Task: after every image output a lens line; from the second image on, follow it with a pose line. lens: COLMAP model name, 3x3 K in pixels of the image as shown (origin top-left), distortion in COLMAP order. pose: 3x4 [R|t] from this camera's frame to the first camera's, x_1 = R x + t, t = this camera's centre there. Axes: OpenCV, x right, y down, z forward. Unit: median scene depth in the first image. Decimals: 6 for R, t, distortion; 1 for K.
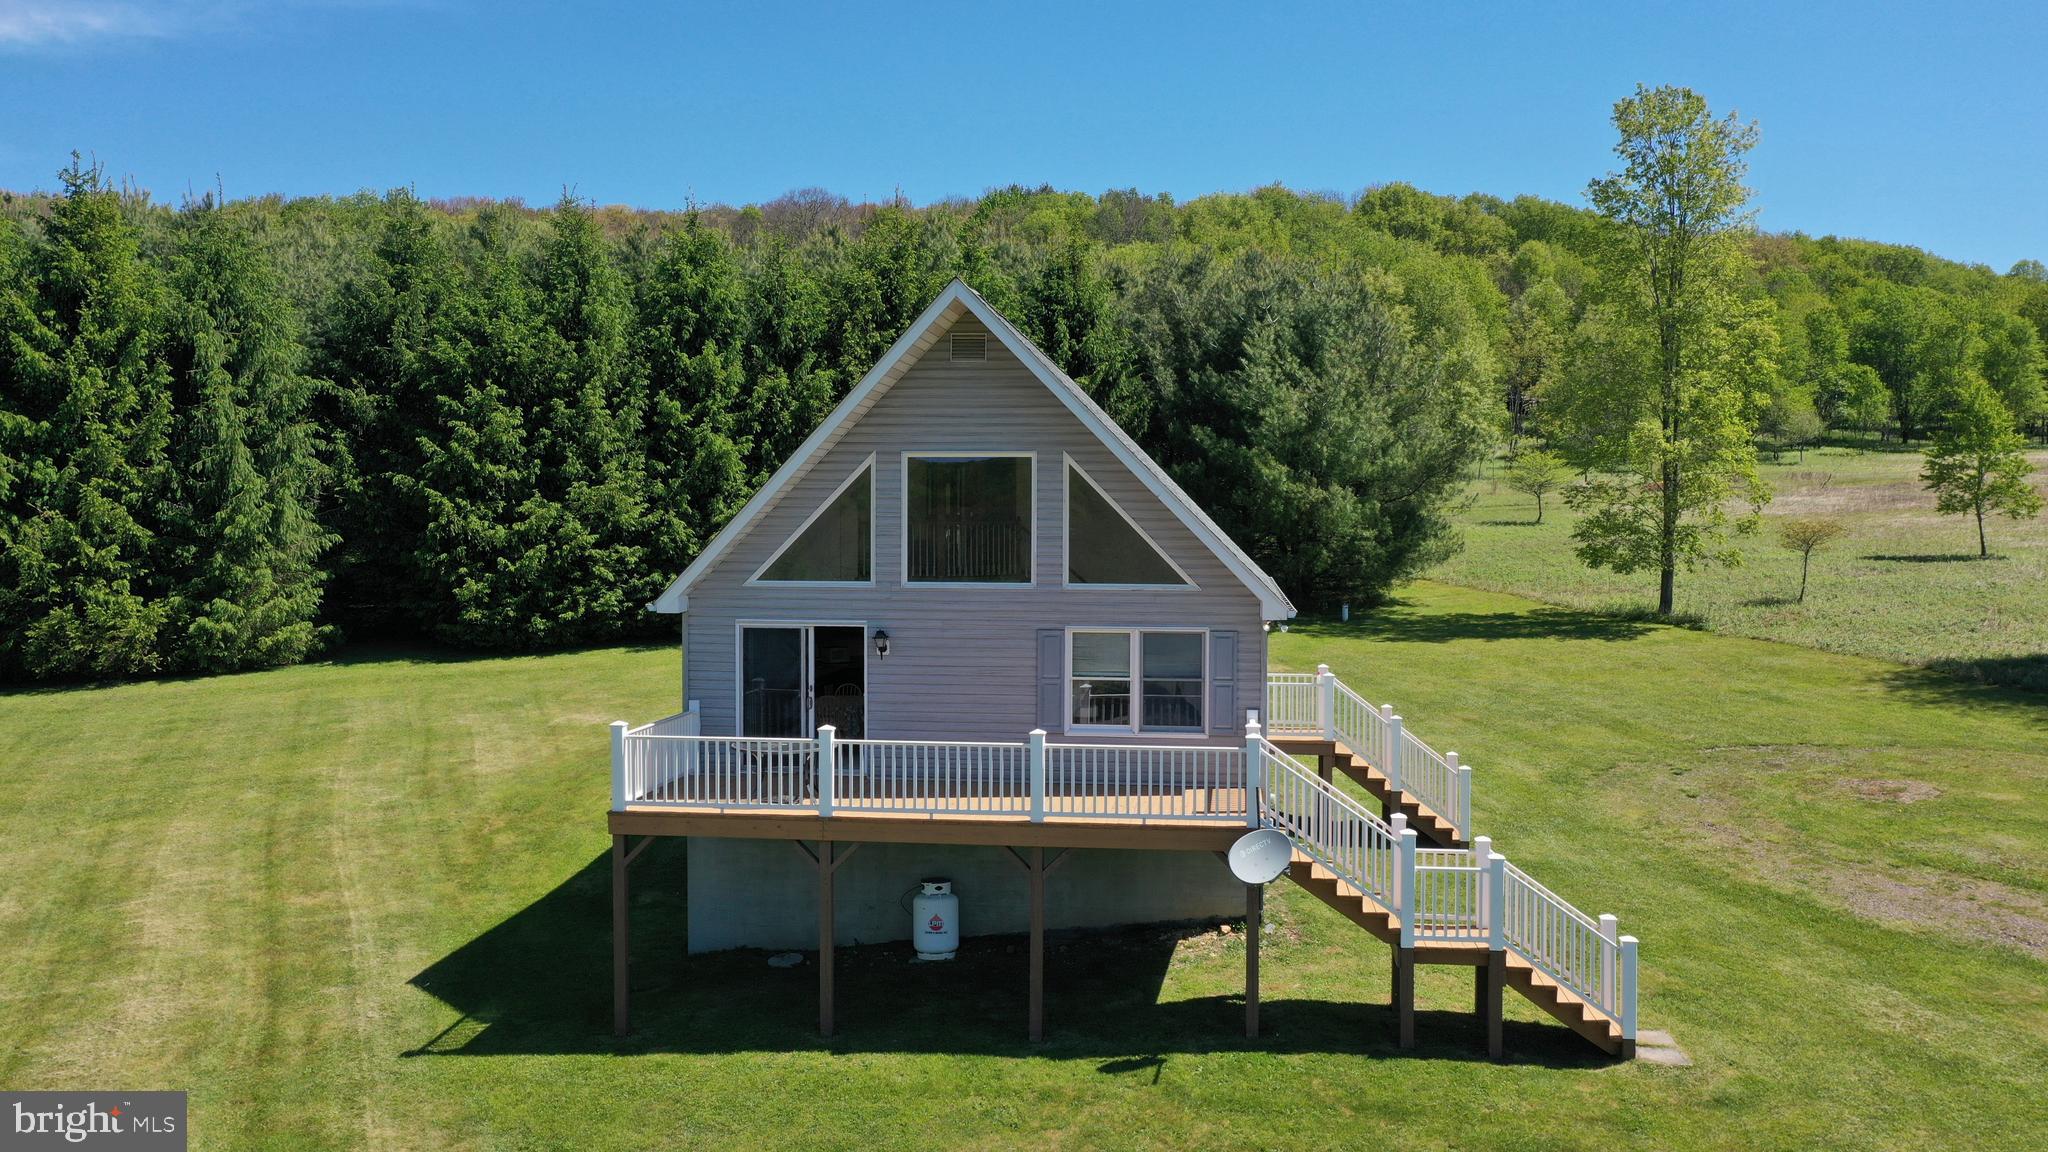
lens RADIAL K [[1723.2, 0, 1037.2], [0, 1723.2, 576.2], [0, 0, 1]] dist [0.018959, -0.002714]
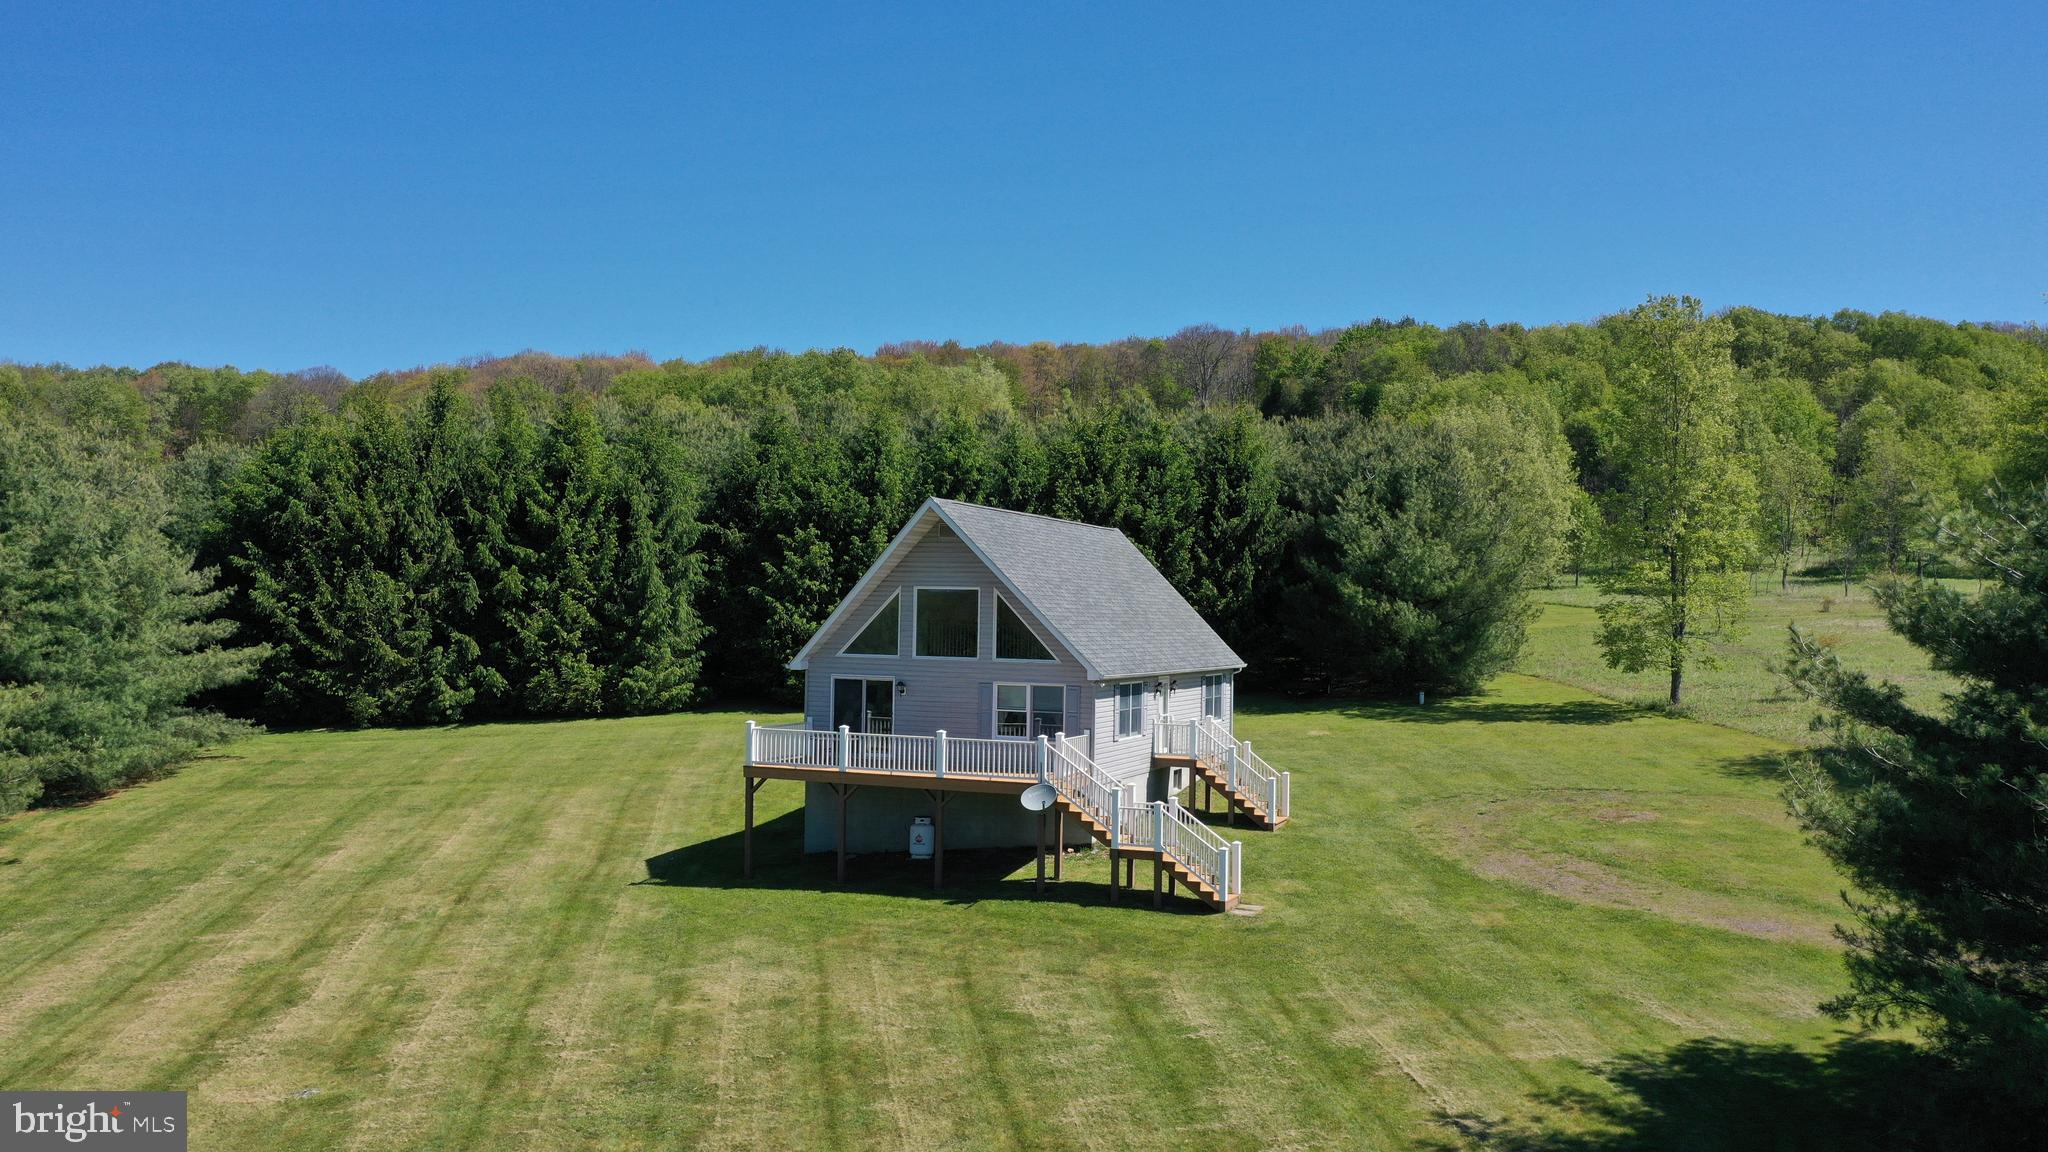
lens RADIAL K [[1671.9, 0, 1023.6], [0, 1671.9, 565.4], [0, 0, 1]] dist [0.028576, 0.002801]
pose [[0.963653, 0.006218, -0.267085, 0.259755], [-0.023576, 0.997808, -0.061833, 0.007322], [0.266115, 0.065882, 0.961687, -0.357229]]
